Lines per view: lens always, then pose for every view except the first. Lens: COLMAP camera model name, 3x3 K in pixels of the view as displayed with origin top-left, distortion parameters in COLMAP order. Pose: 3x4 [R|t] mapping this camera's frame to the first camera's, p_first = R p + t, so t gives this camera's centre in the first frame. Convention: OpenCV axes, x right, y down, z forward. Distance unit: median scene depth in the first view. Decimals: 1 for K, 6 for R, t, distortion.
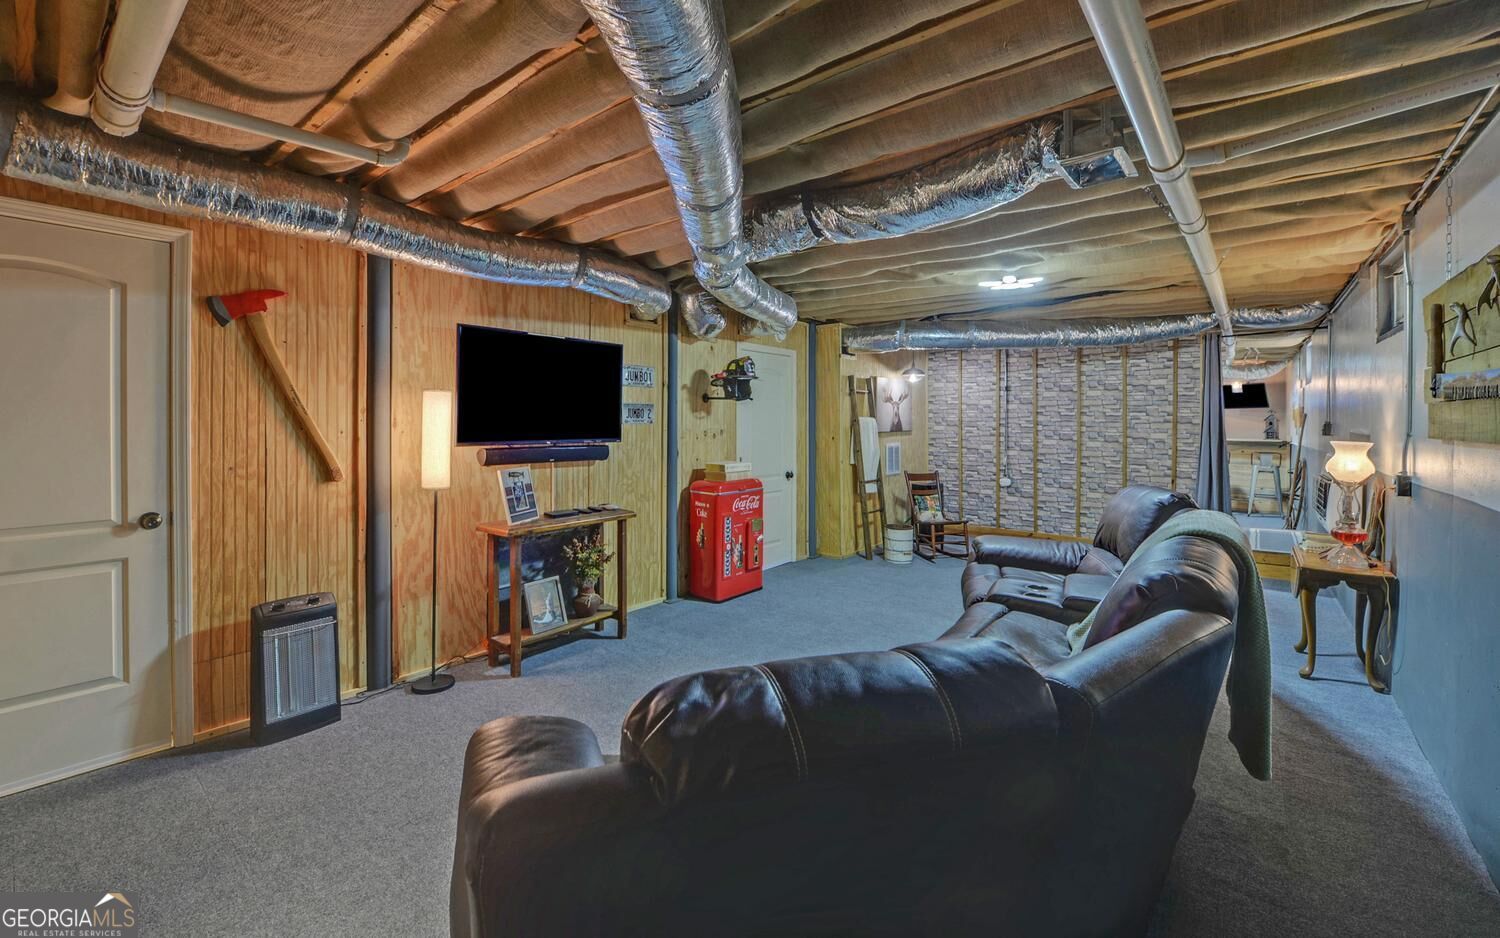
lens RADIAL K [[606.7, 0, 753.1], [0, 606.7, 438.0], [0, 0, 1]] dist [-0.014551, -0.000387]
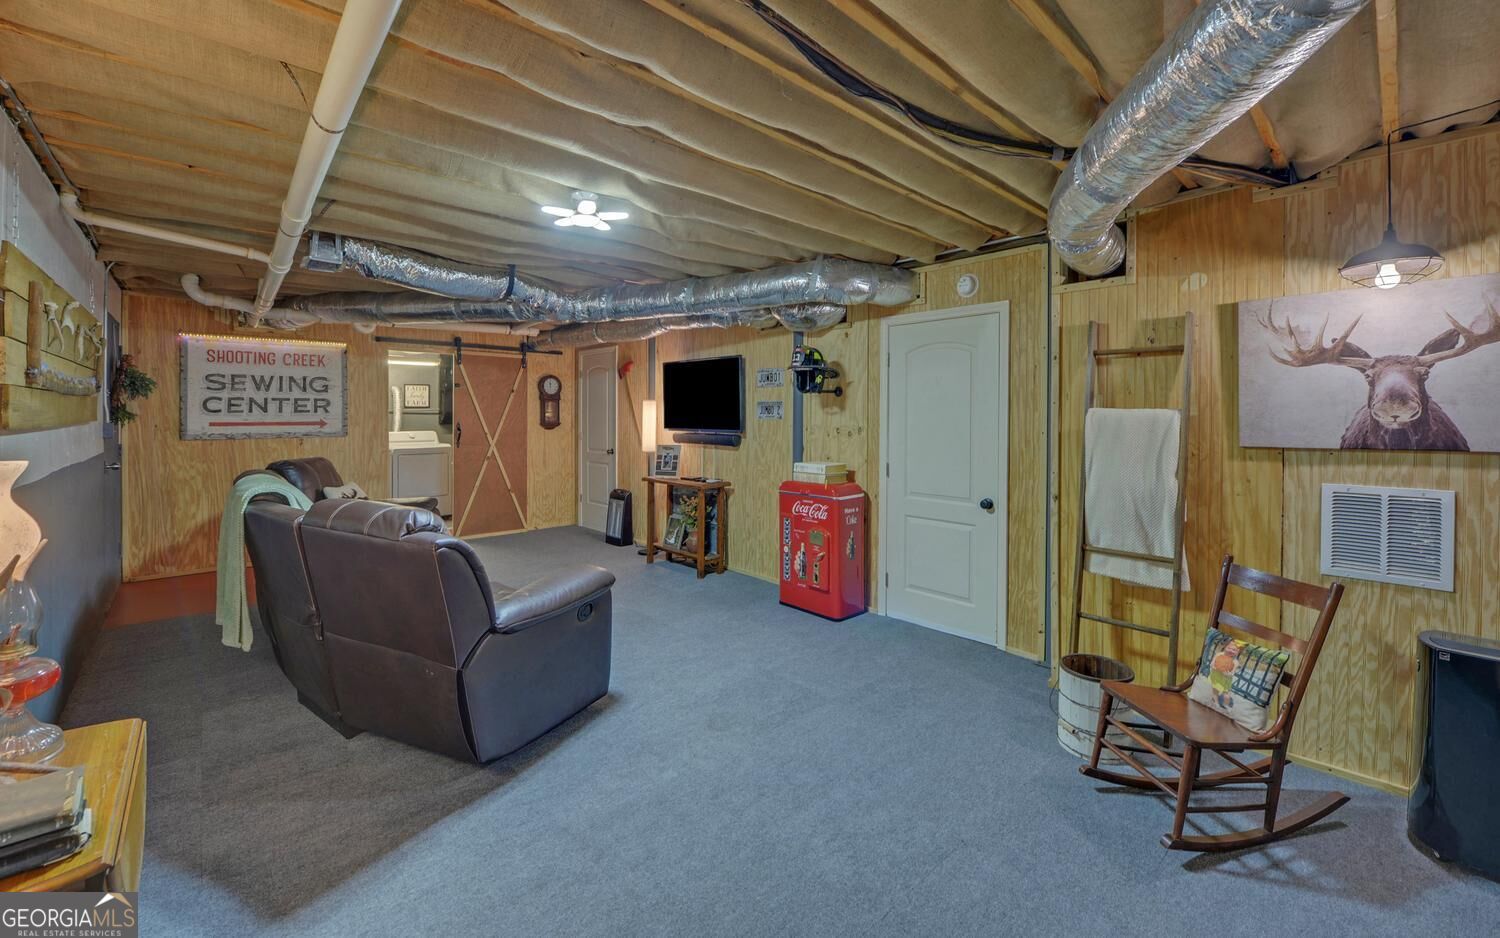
lens RADIAL K [[606.7, 0, 753.1], [0, 606.7, 438.0], [0, 0, 1]] dist [-0.014551, -0.000387]
pose [[-0.145738, 0.023927, -0.989034, 0.591690], [-0.042132, 0.998650, 0.030368, -0.013297], [0.988426, 0.046096, -0.144533, 0.709576]]
